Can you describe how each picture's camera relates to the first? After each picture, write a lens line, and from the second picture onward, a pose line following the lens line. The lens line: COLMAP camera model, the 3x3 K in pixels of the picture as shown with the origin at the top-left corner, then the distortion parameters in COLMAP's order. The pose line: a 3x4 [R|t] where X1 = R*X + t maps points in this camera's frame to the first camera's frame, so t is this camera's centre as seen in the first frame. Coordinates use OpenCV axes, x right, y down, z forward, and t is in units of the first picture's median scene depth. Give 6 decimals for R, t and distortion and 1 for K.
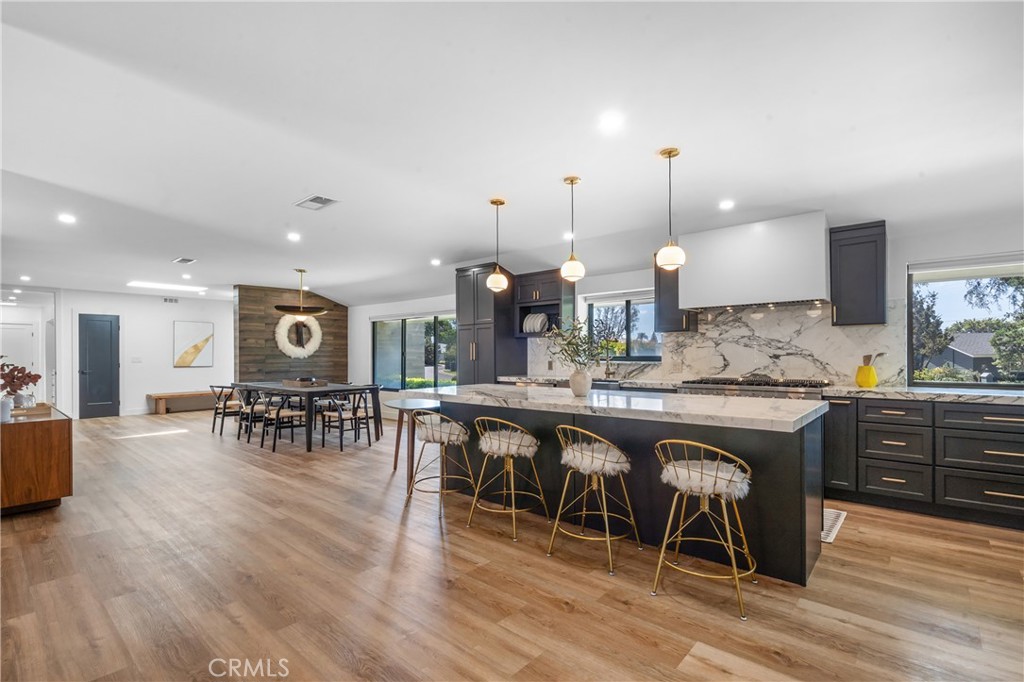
lens RADIAL K [[474.0, 0, 527.5], [0, 474.0, 355.3], [0, 0, 1]] dist [0.007416, -0.001238]
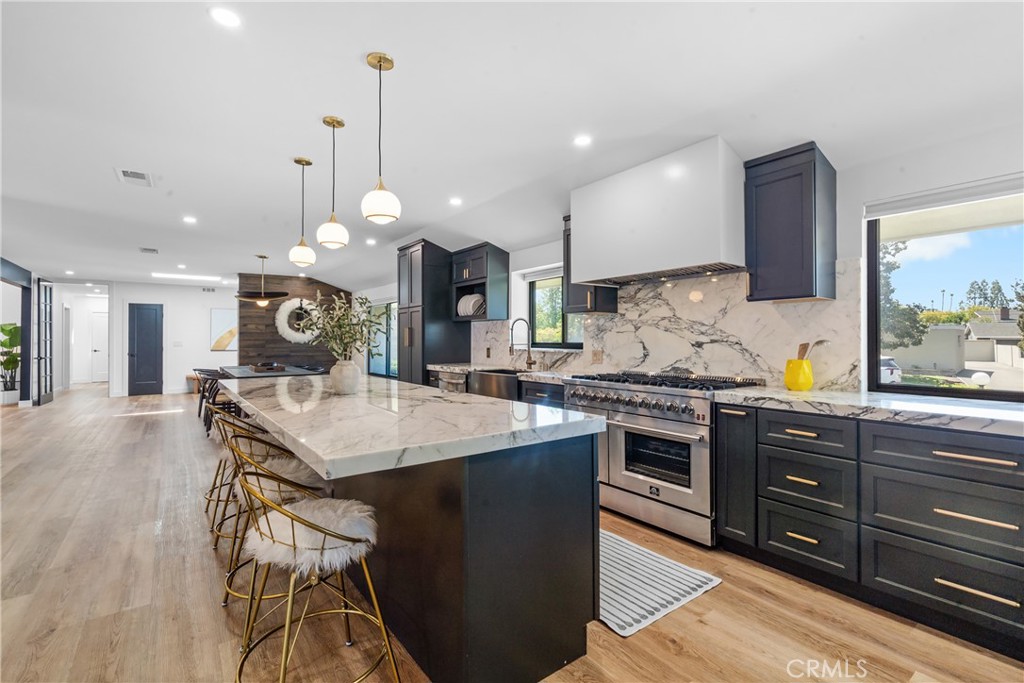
lens RADIAL K [[474.0, 0, 509.6], [0, 474.0, 335.6], [0, 0, 1]] dist [0.007416, -0.001238]
pose [[0.973525, 0.000502, -0.228580, 0.388373], [-0.002754, 0.999951, -0.009532, -0.003465], [0.228563, 0.009909, 0.973479, 0.205035]]
